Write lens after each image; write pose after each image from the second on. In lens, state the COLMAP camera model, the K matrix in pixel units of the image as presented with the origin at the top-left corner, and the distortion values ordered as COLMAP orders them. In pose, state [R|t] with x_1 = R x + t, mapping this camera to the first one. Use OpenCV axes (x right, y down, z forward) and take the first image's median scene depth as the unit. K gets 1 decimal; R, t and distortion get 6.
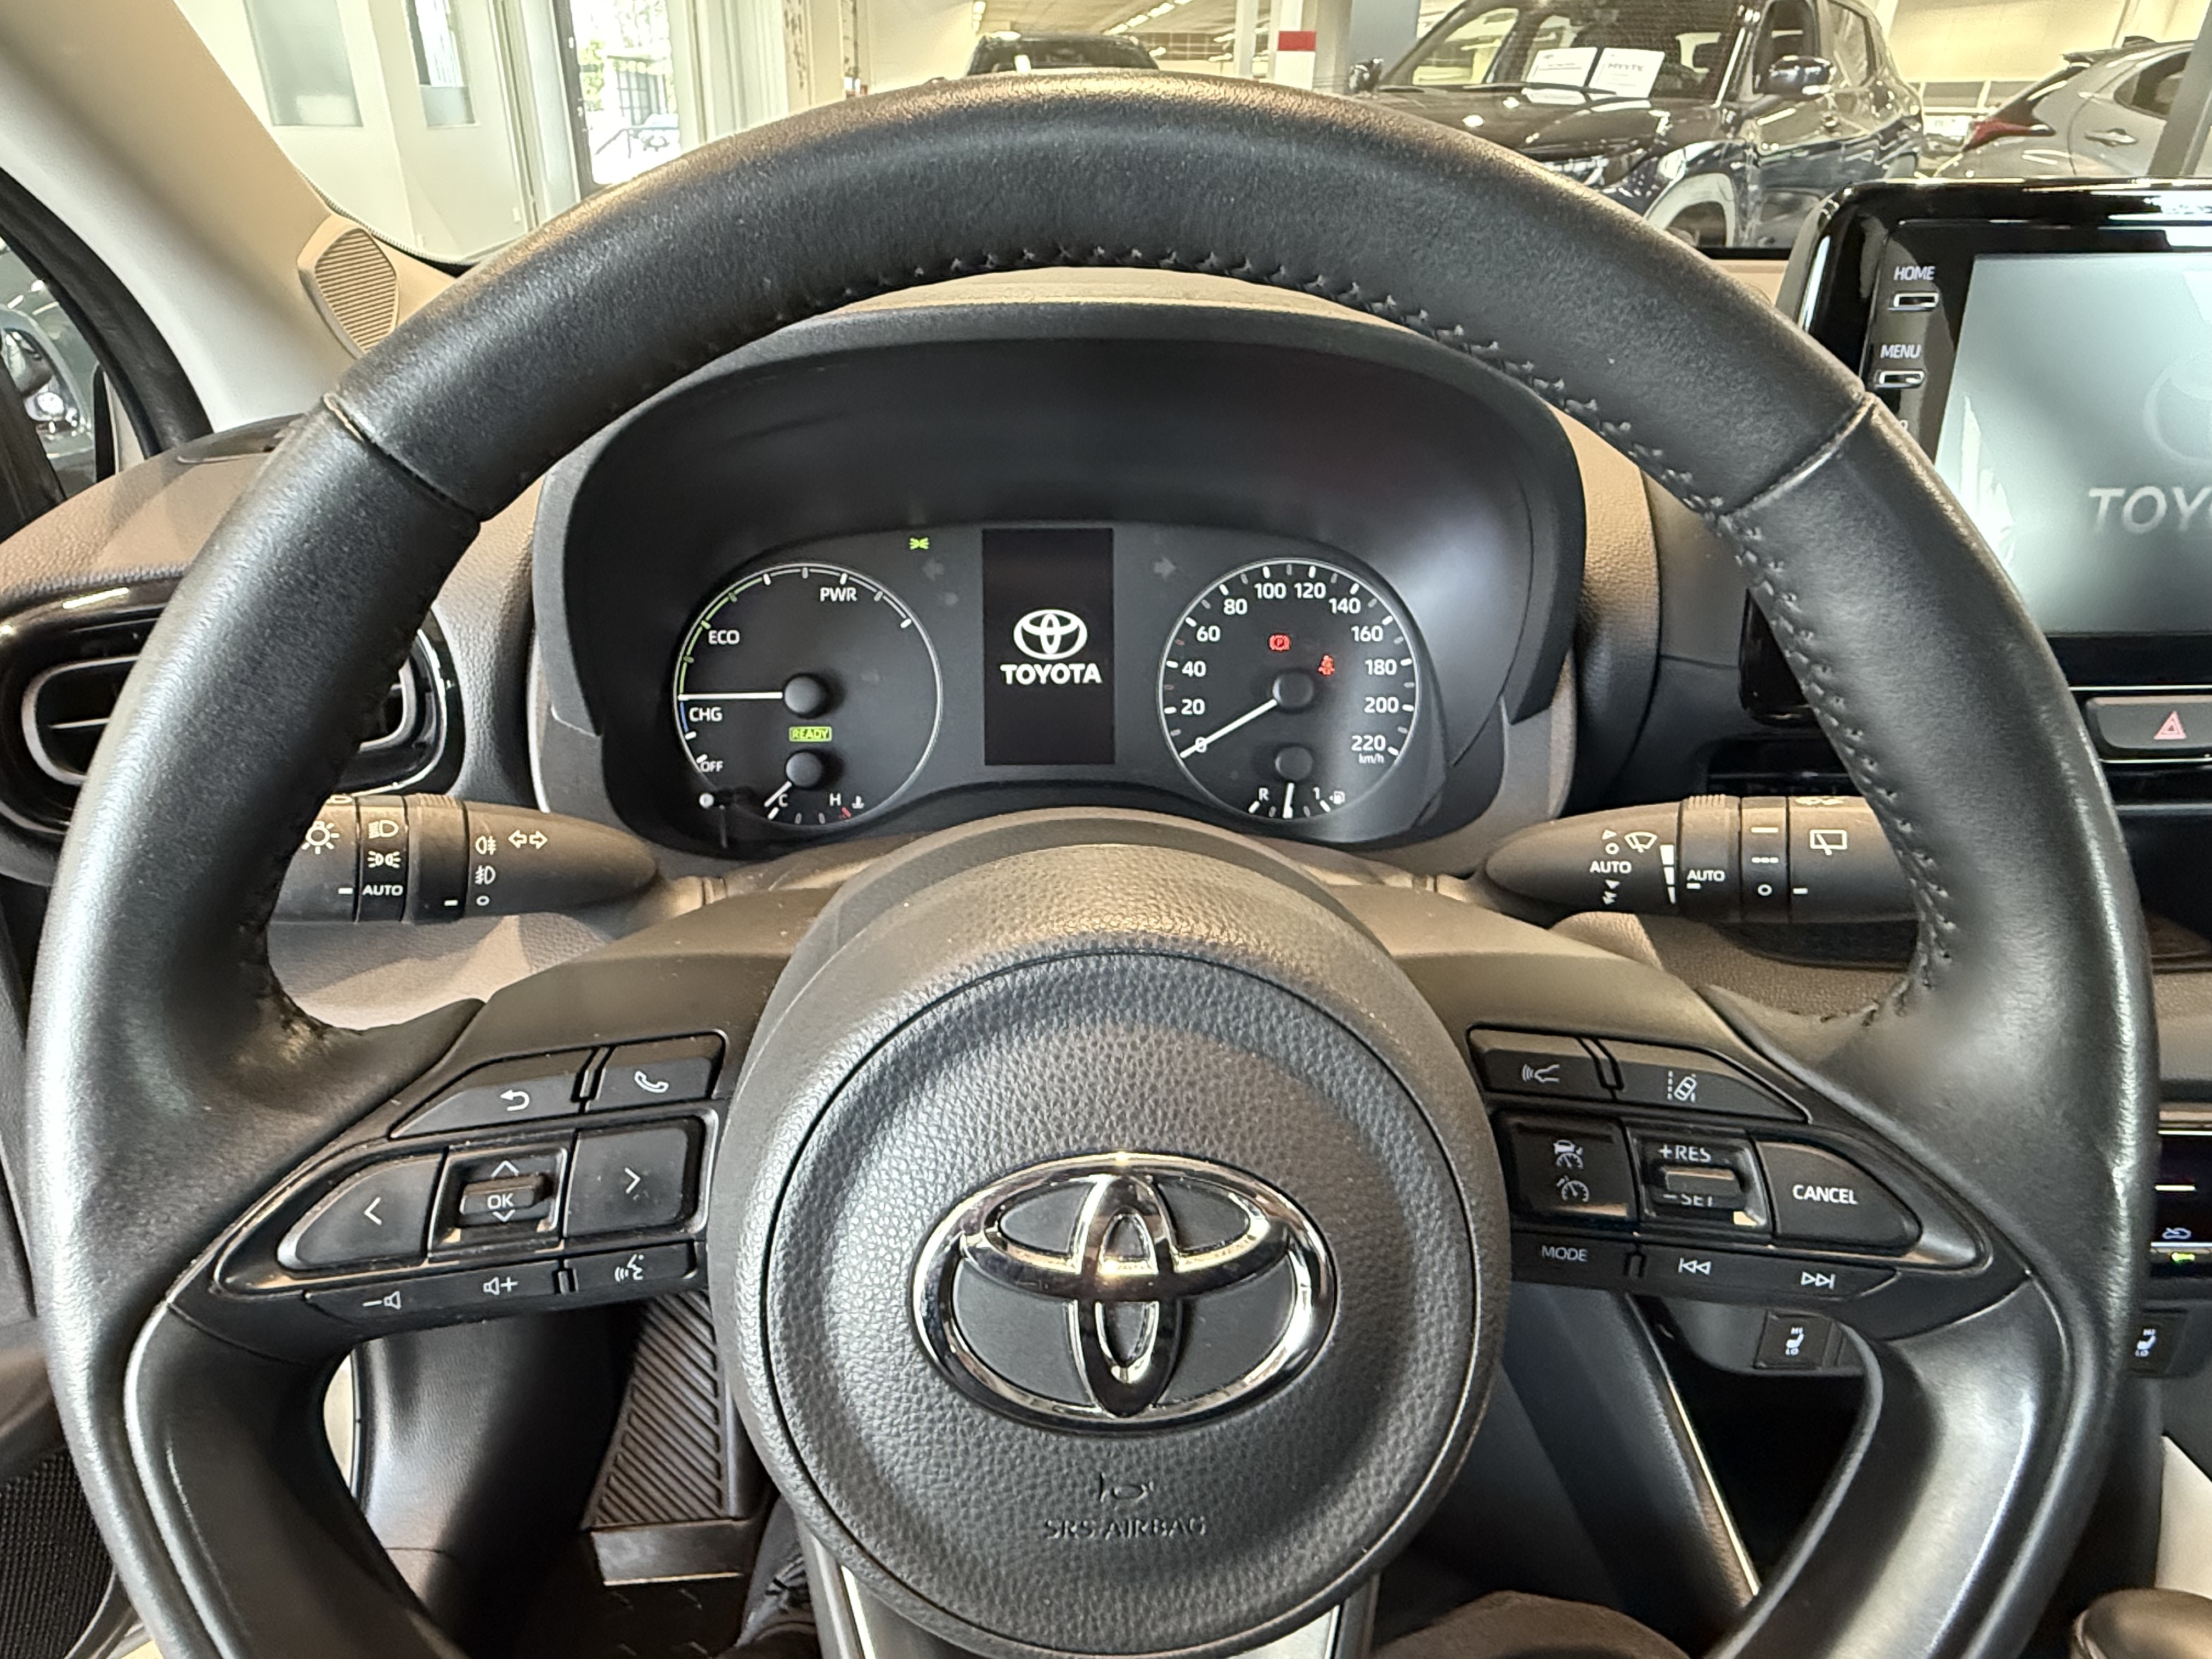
lens RADIAL K [[1339.1, 0, 1106.0], [0, 1339.1, 829.5], [0, 0, 1]] dist [-0.001345, 0.001682]
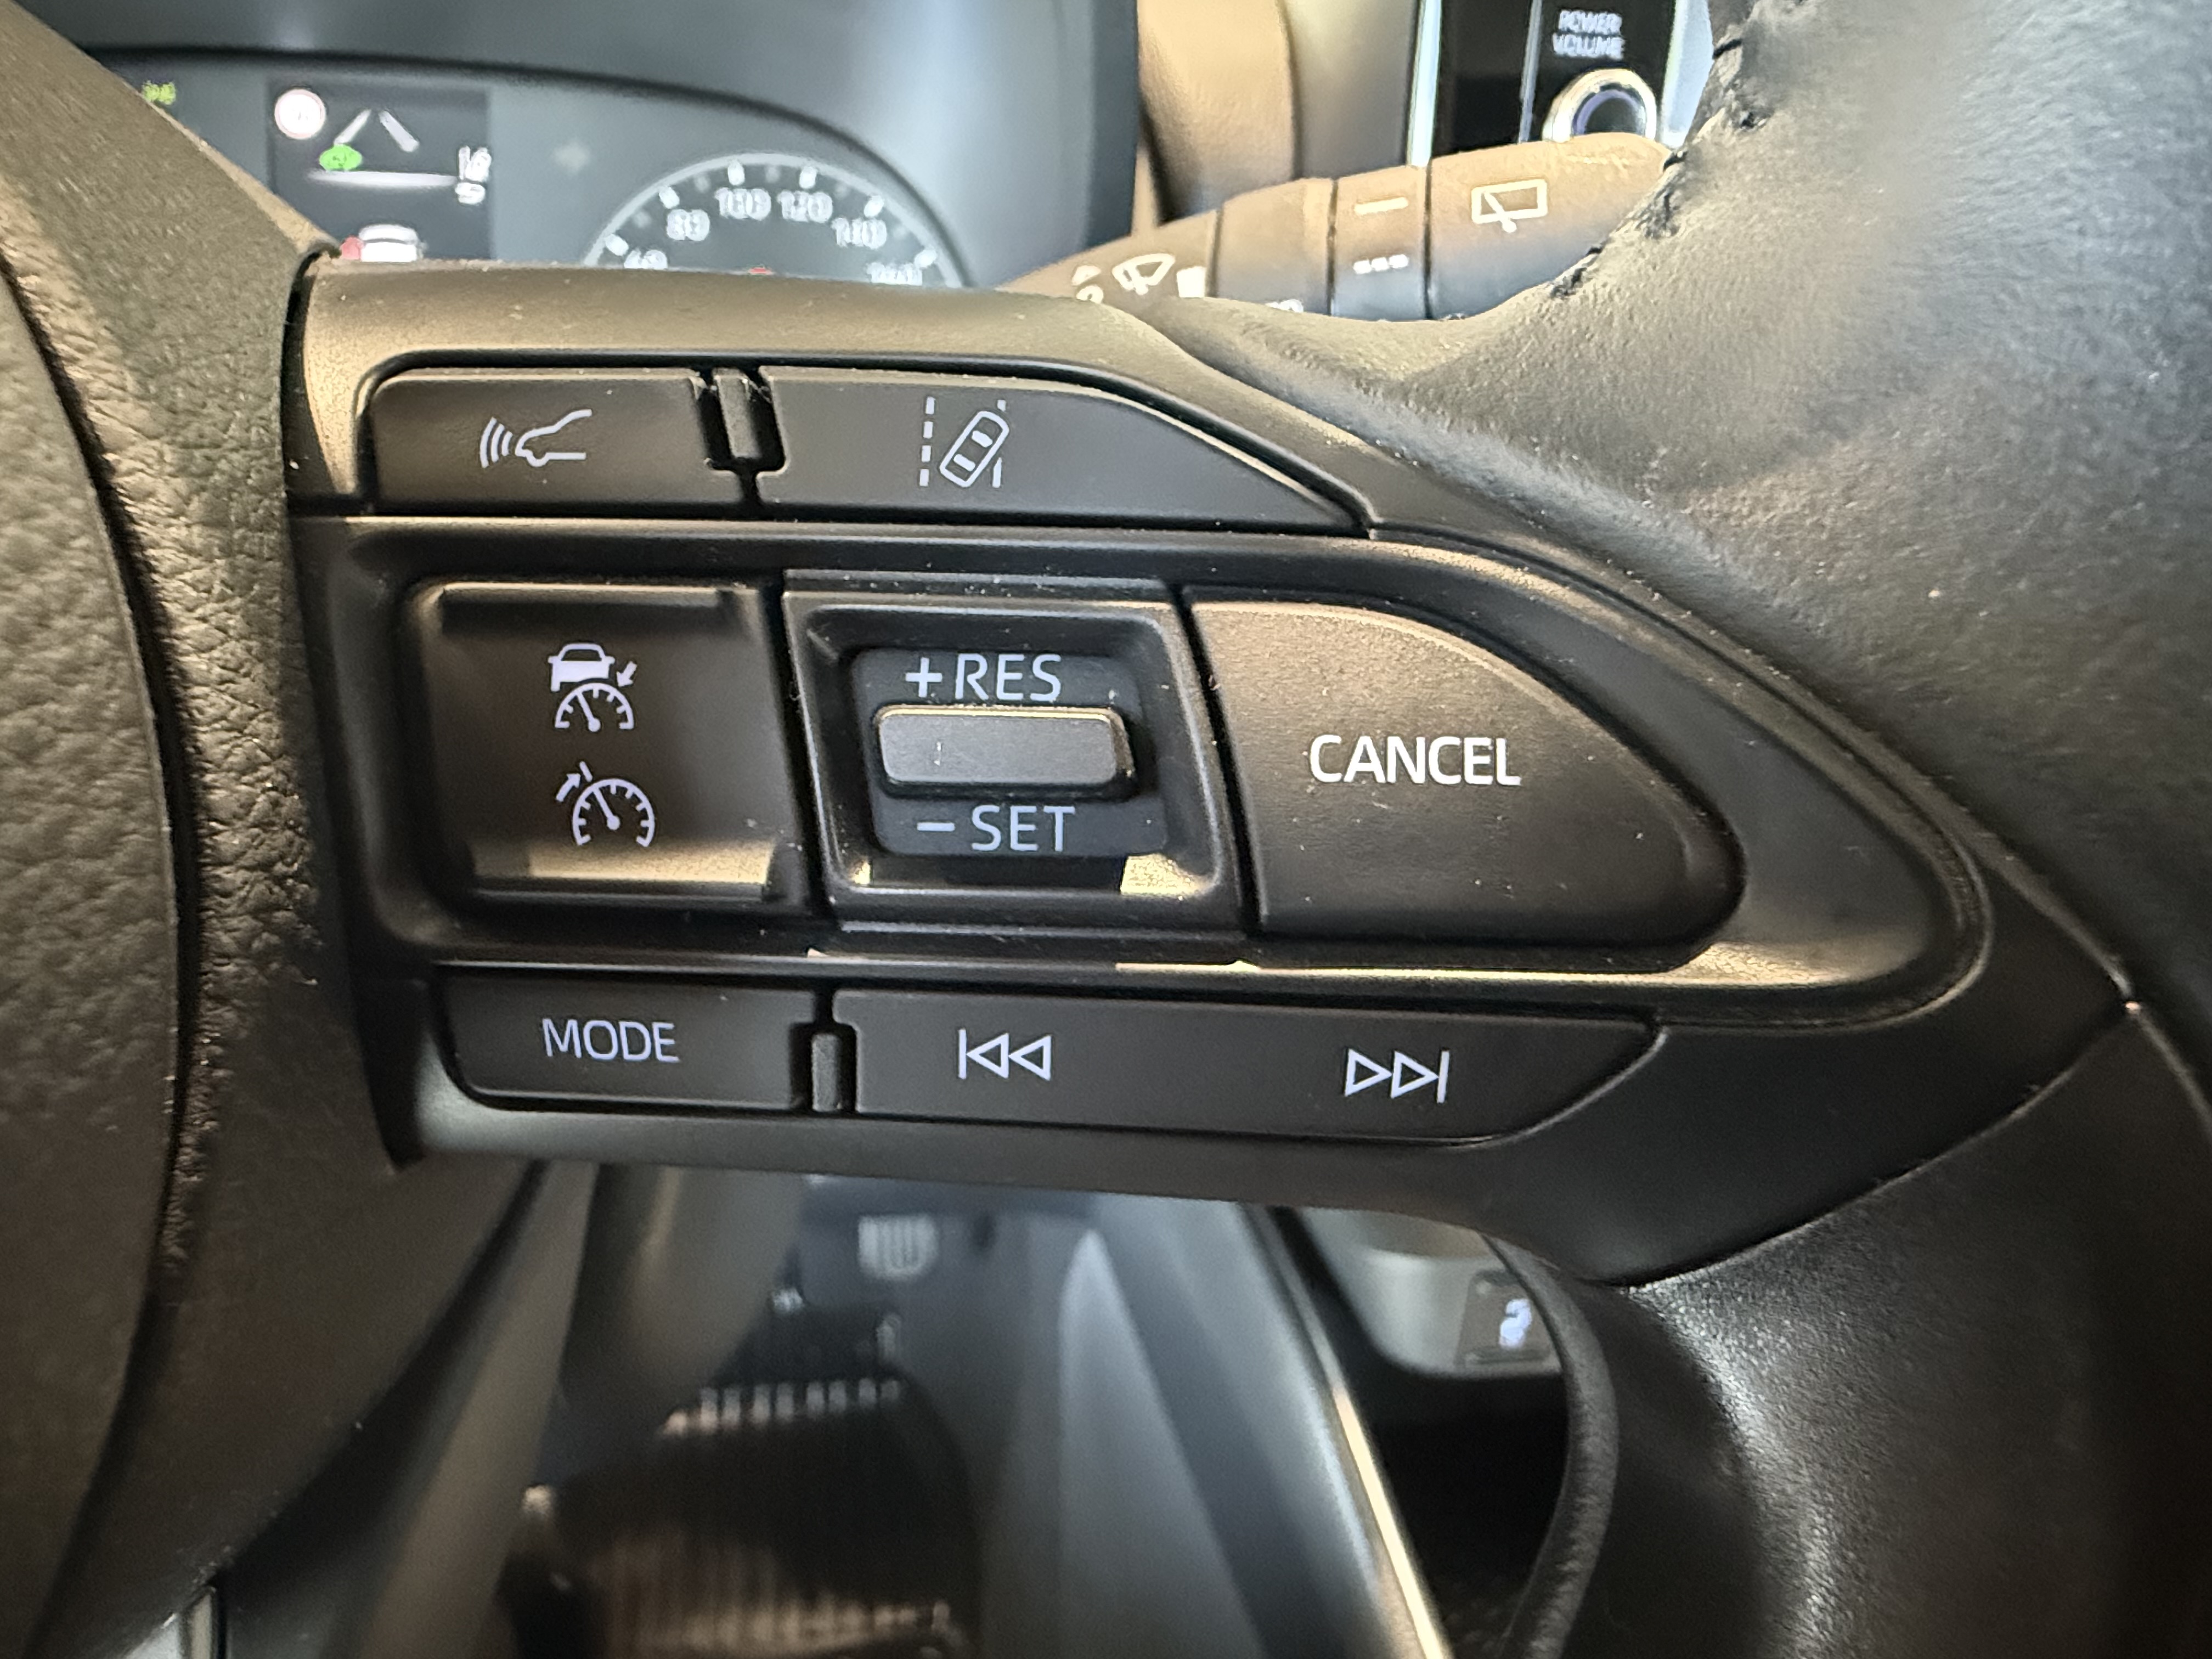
lens RADIAL K [[1363.4, 0, 1050.4], [0, 1363.4, 830.1], [0, 0, 1]] dist [-0.000017, 0.001323]
pose [[0.992863, -0.003071, 0.119221, 0.192985], [0.003443, 0.999990, -0.002912, 0.129646], [-0.119211, 0.003301, 0.992863, 0.328279]]
